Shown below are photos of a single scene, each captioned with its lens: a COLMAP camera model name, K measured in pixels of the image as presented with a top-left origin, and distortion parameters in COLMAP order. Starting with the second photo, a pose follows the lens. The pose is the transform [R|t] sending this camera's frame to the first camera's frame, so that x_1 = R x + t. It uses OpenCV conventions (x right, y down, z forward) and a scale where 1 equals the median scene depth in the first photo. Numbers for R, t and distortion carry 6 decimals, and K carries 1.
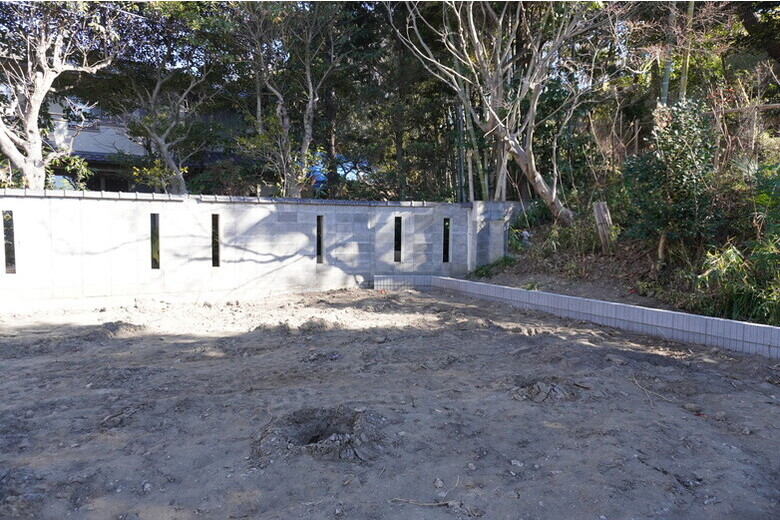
lens RADIAL K [[521.4, 0, 390.0], [0, 521.4, 260.5], [0, 0, 1]] dist [-0.046893, 0.035775]
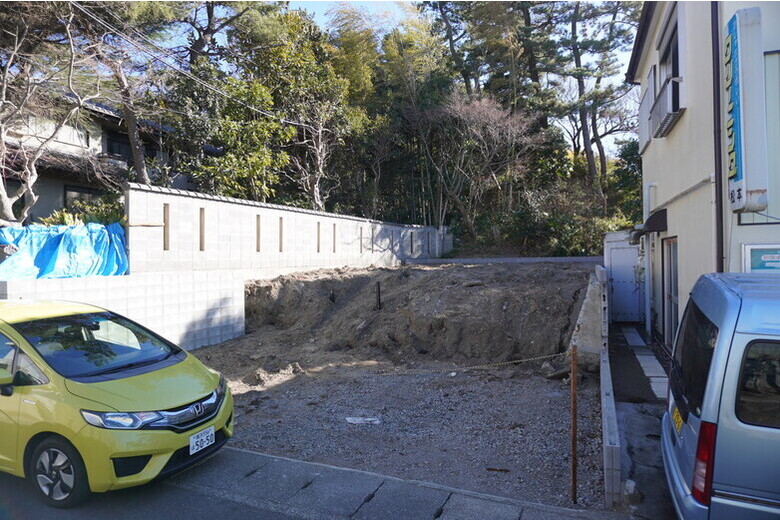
lens RADIAL K [[521.4, 0, 390.0], [0, 521.4, 260.5], [0, 0, 1]] dist [-0.046893, 0.035775]
pose [[0.802628, -0.022190, 0.596066, -1.713794], [0.061597, 0.997048, -0.045826, 0.161172], [-0.593290, 0.073498, 0.801626, -0.841847]]
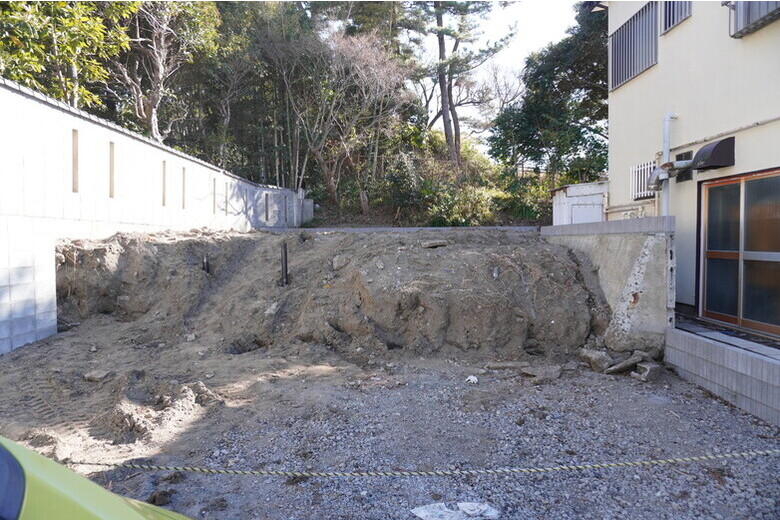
lens RADIAL K [[521.4, 0, 390.0], [0, 521.4, 260.5], [0, 0, 1]] dist [-0.046893, 0.035775]
pose [[0.523147, -0.042519, 0.851181, -1.589267], [0.067326, 0.997695, 0.008458, 0.190185], [-0.849579, 0.052881, 0.524804, -0.296384]]
